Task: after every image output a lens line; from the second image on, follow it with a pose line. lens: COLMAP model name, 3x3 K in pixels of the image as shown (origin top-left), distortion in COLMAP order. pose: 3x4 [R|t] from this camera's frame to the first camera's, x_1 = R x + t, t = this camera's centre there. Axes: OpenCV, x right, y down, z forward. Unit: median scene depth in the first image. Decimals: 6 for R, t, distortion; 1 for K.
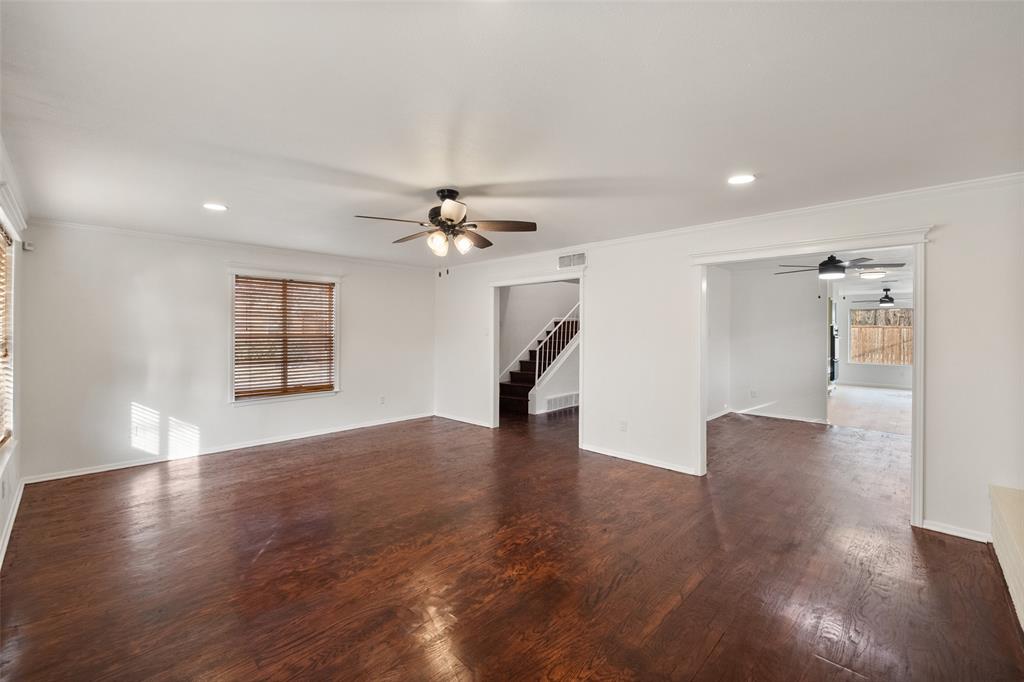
lens RADIAL K [[427.0, 0, 516.7], [0, 427.0, 331.6], [0, 0, 1]] dist [0.002442, 0.000524]
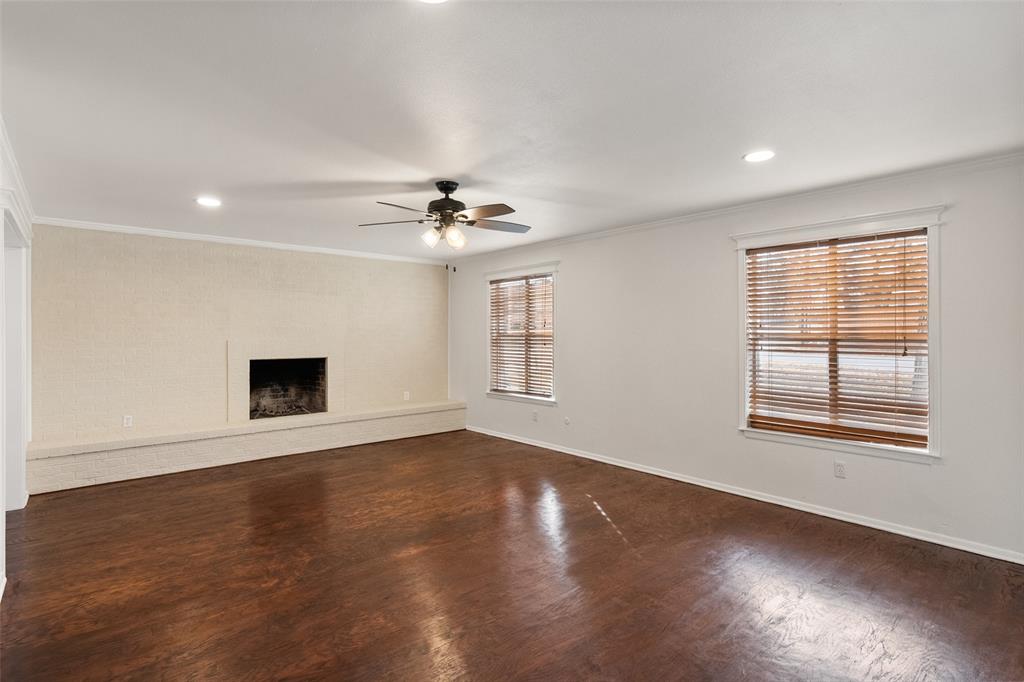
lens RADIAL K [[506.7, 0, 512.1], [0, 506.7, 336.0], [0, 0, 1]] dist [-0.014968, 0.000359]
pose [[-0.995395, -0.000576, 0.095859, -0.424826], [-0.000354, 0.999997, 0.002326, 0.016376], [-0.095860, 0.002281, -0.995392, 2.156607]]
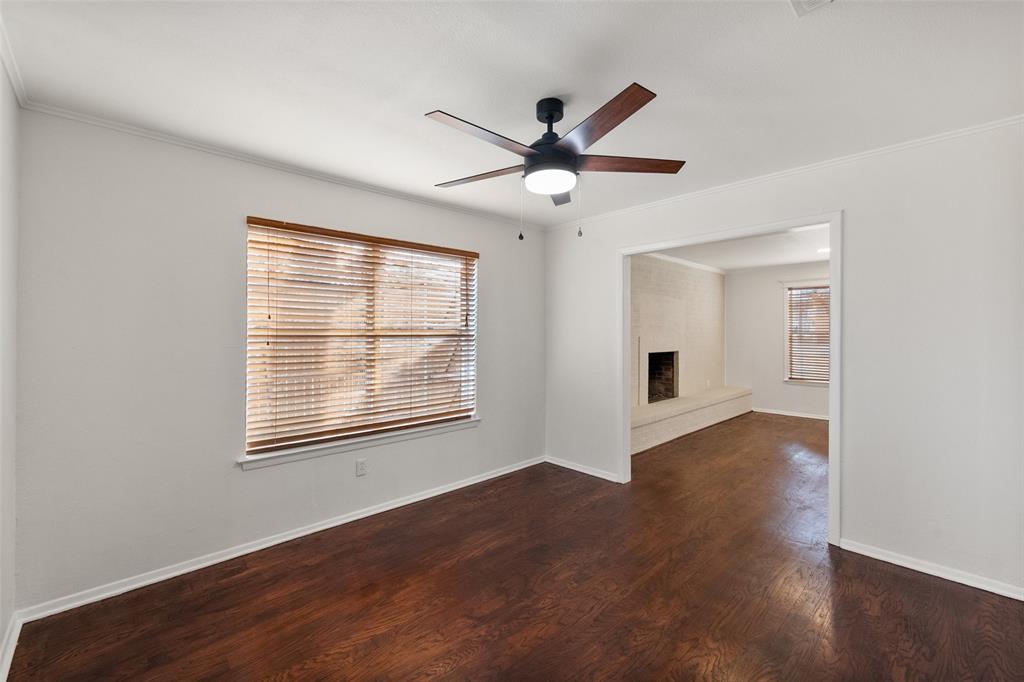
lens RADIAL K [[427.0, 0, 516.7], [0, 427.0, 331.6], [0, 0, 1]] dist [0.002442, 0.000524]
pose [[-0.999183, -0.004204, 0.040191, 1.233146], [-0.004316, 0.999987, -0.002710, 0.023653], [-0.040179, -0.002882, -0.999188, 2.285667]]
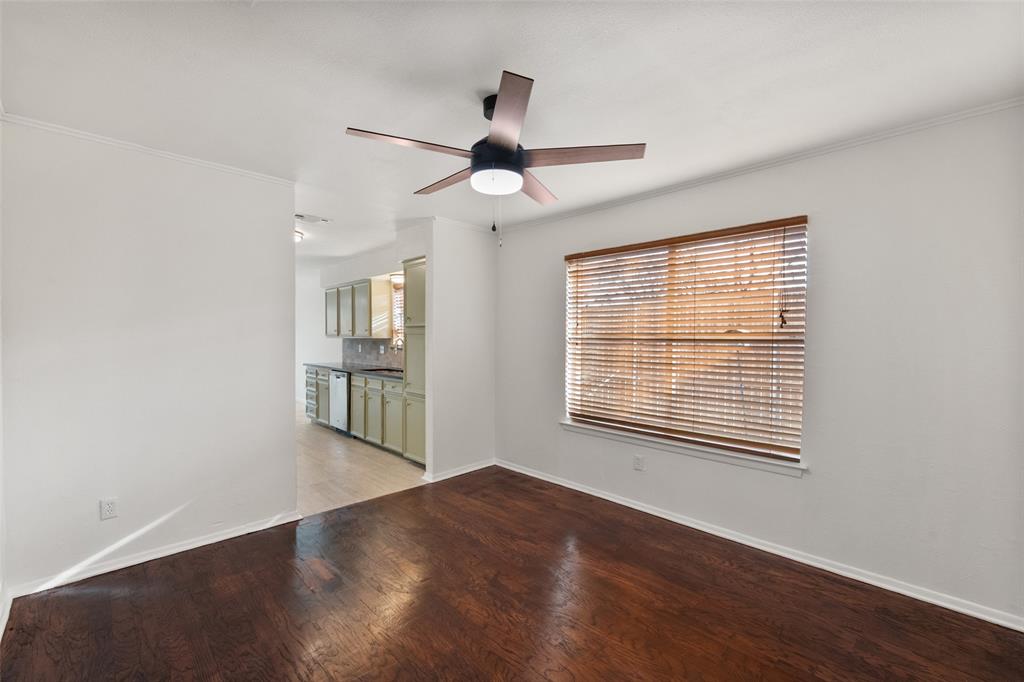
lens RADIAL K [[434.7, 0, 512.0], [0, 434.7, 341.0], [0, 0, 1]] dist [-0.001208, -0.000025]
pose [[0.031222, -0.018984, 0.999332, 0.548418], [-0.001299, 0.999818, 0.019034, 0.016399], [-0.999512, -0.001892, 0.031191, 1.585798]]
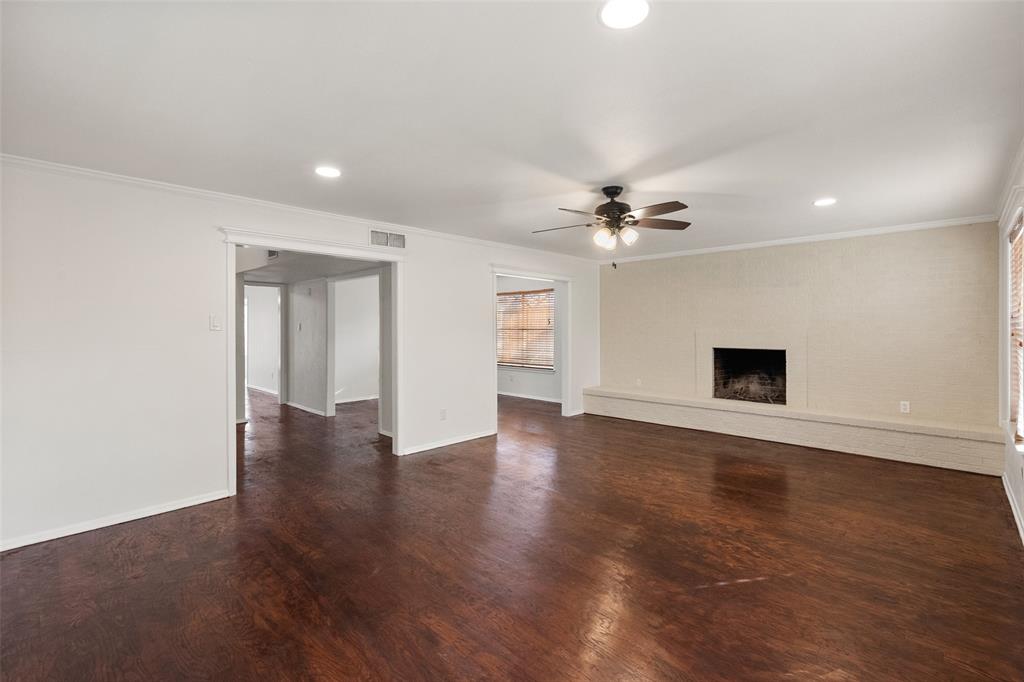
lens RADIAL K [[455.9, 0, 512.3], [0, 455.9, 321.5], [0, 0, 1]] dist [-0.000785, -0.000565]
pose [[0.007690, 0.008618, 0.999933, -1.316223], [0.002490, 0.999960, -0.008637, 0.007670], [-0.999967, 0.002556, 0.007669, 1.264999]]
